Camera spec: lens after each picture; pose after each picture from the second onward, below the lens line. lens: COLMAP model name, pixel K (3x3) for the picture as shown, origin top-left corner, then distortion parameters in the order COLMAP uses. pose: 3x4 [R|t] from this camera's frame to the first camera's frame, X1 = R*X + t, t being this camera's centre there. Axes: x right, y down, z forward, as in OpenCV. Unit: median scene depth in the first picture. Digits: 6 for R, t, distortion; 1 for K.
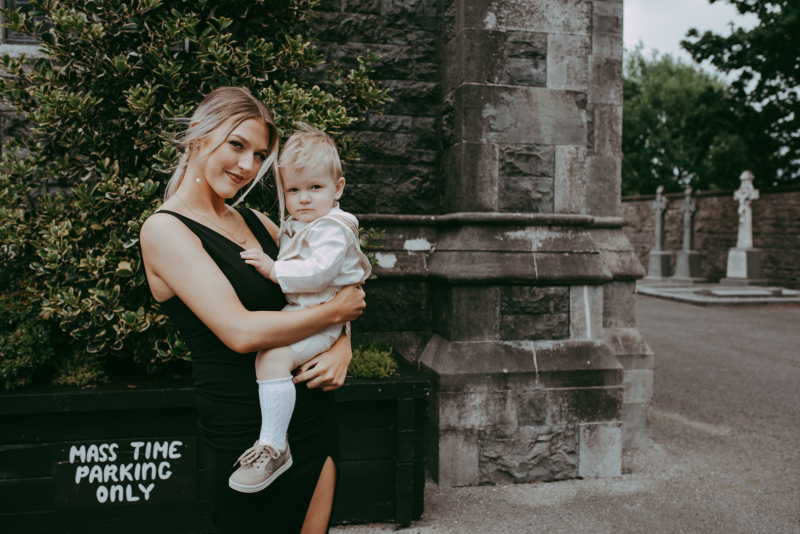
lens RADIAL K [[790.2, 0, 400.0], [0, 790.2, 267.0], [0, 0, 1]] dist [-0.004310, 0.019730]
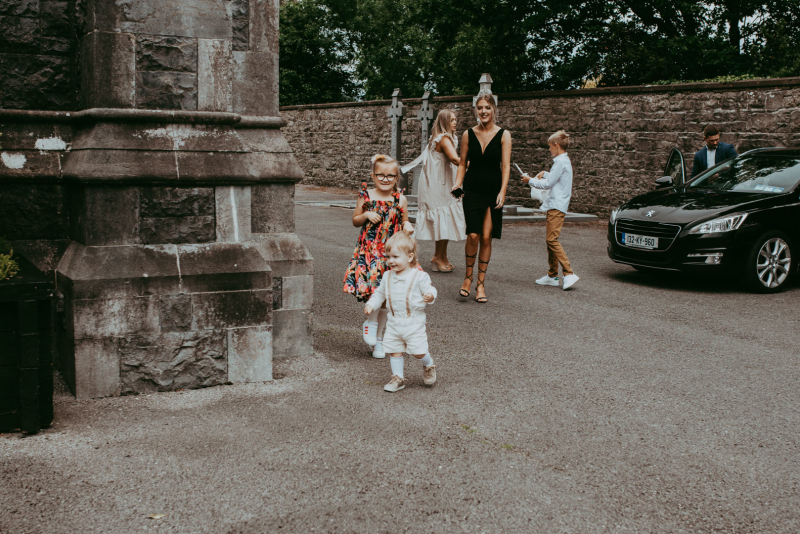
lens RADIAL K [[1023.1, 0, 400.0], [0, 1023.1, 267.0], [0, 0, 1]] dist [-0.018334, 0.068982]
pose [[0.960093, -0.026063, 0.278464, 0.081706], [0.005794, 0.997289, 0.073362, 0.031267], [-0.279621, -0.068821, 0.957641, -0.262102]]
